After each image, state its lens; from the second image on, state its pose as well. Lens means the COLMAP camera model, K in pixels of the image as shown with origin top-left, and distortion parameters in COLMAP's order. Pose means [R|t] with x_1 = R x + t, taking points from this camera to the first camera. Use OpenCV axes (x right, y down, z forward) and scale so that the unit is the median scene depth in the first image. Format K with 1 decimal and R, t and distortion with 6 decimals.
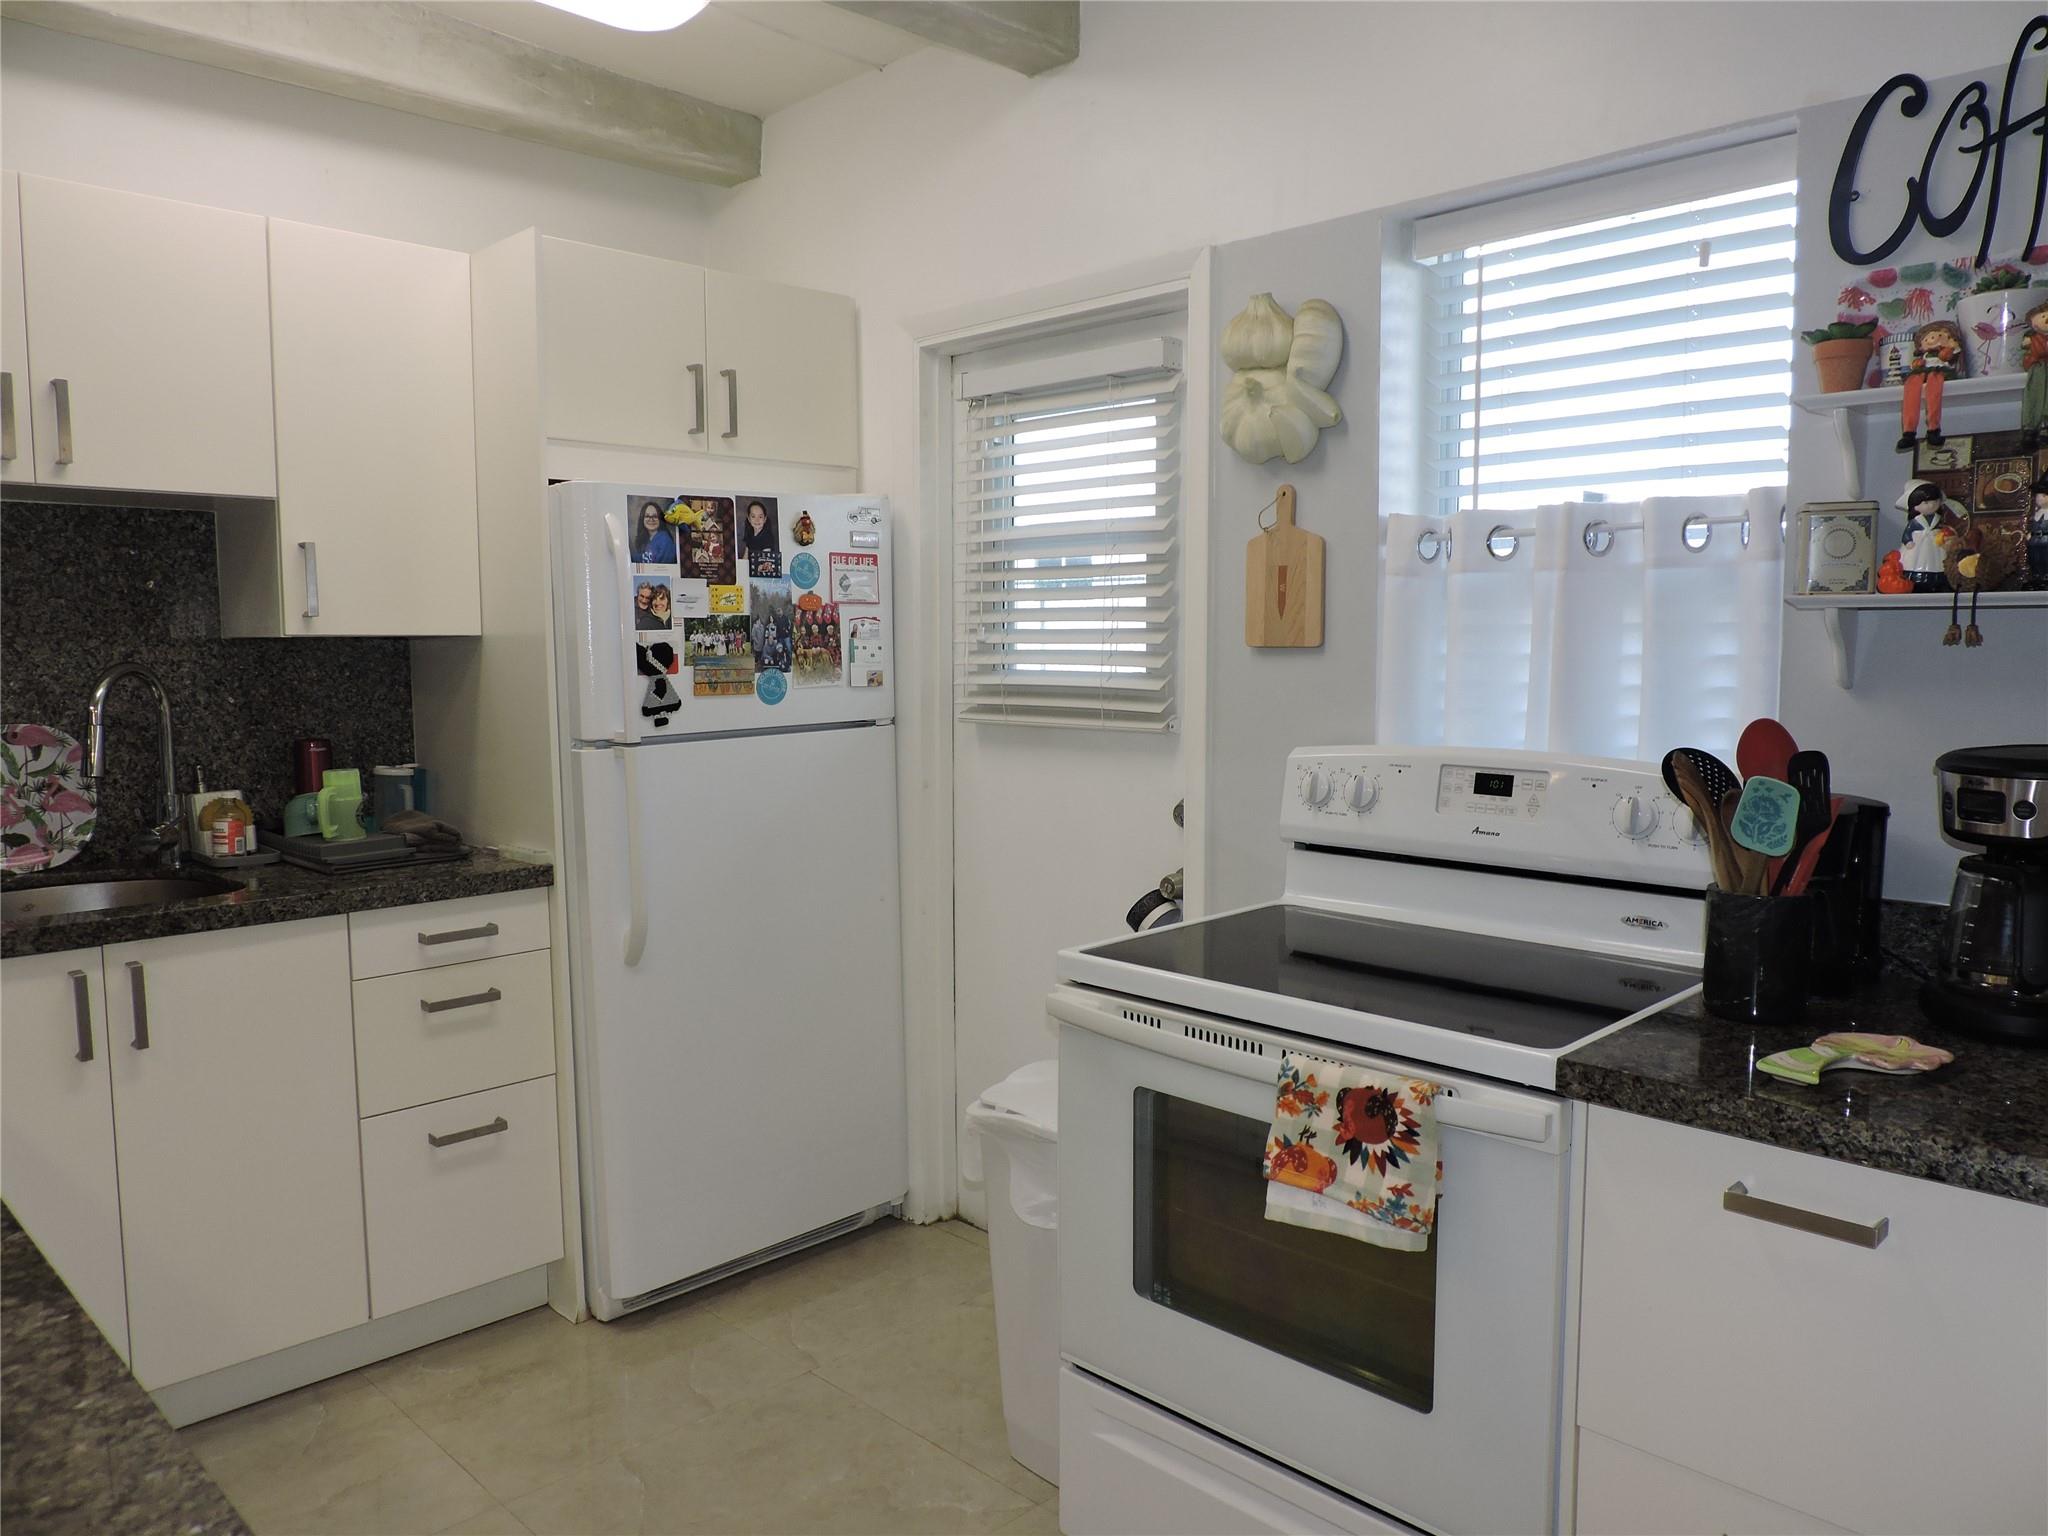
lens RADIAL K [[1450.4, 0, 1025.0], [0, 1450.4, 767.9], [0, 0, 1]] dist [-0.038235, 0.007384]
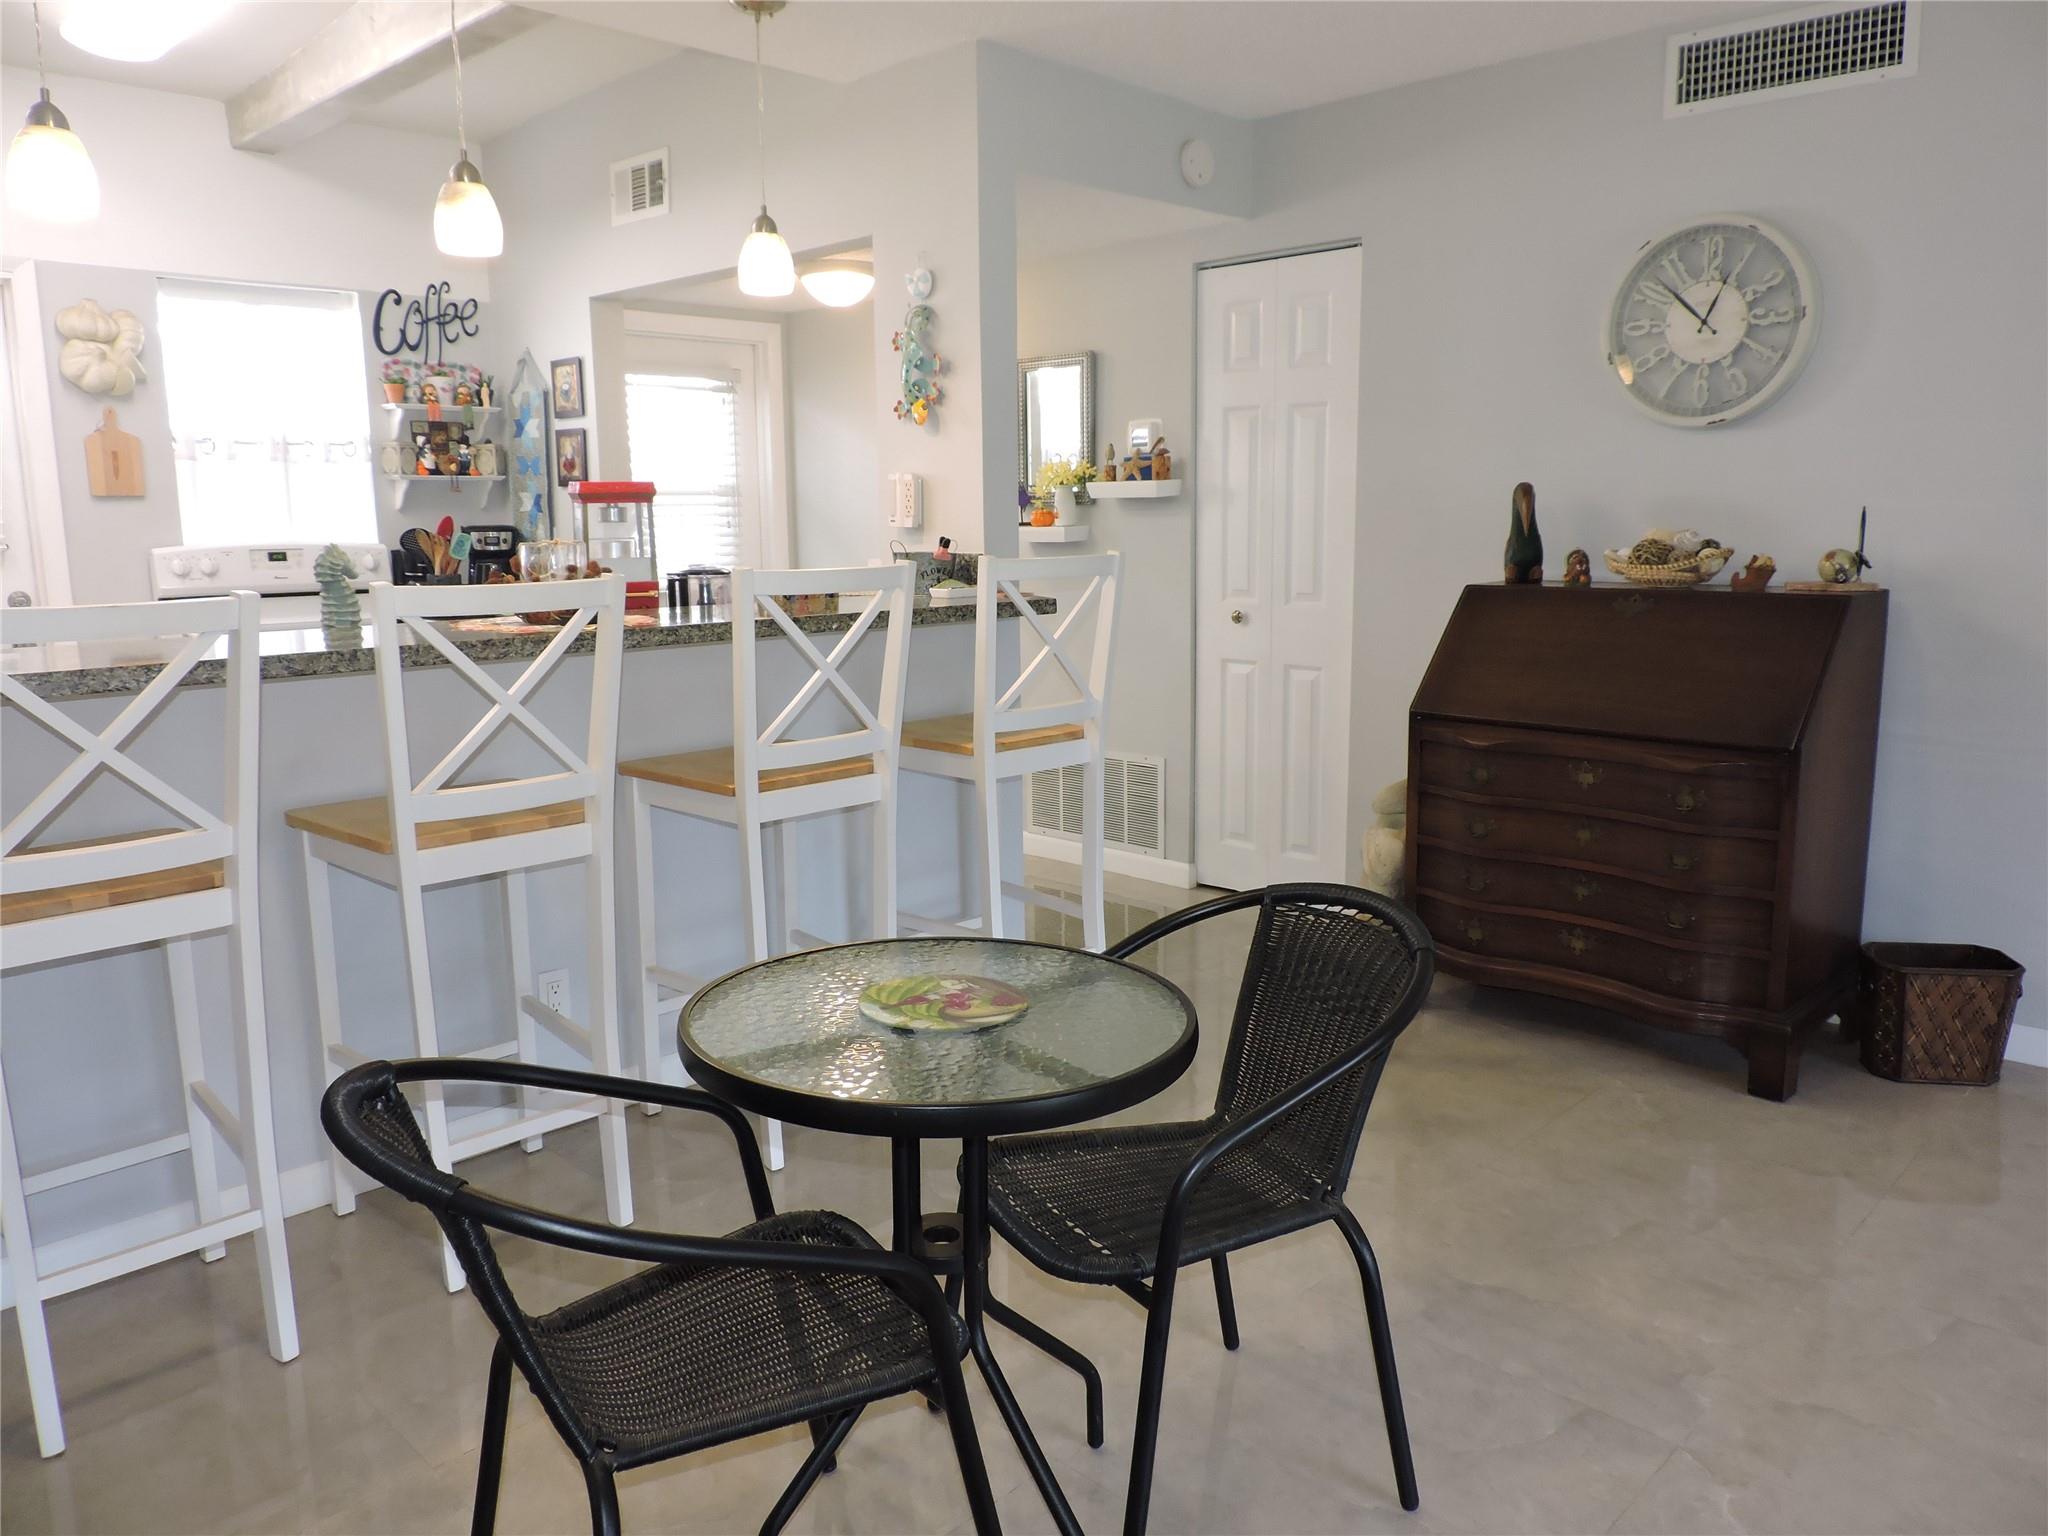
lens RADIAL K [[1450.4, 0, 1024.1], [0, 1450.4, 766.5], [0, 0, 1]] dist [-0.038235, 0.007384]
pose [[-0.016510, -0.168680, 0.985533, -2.356449], [0.096763, 0.980771, 0.169486, 0.079302], [-0.995171, 0.098161, 0.000130, -0.154907]]
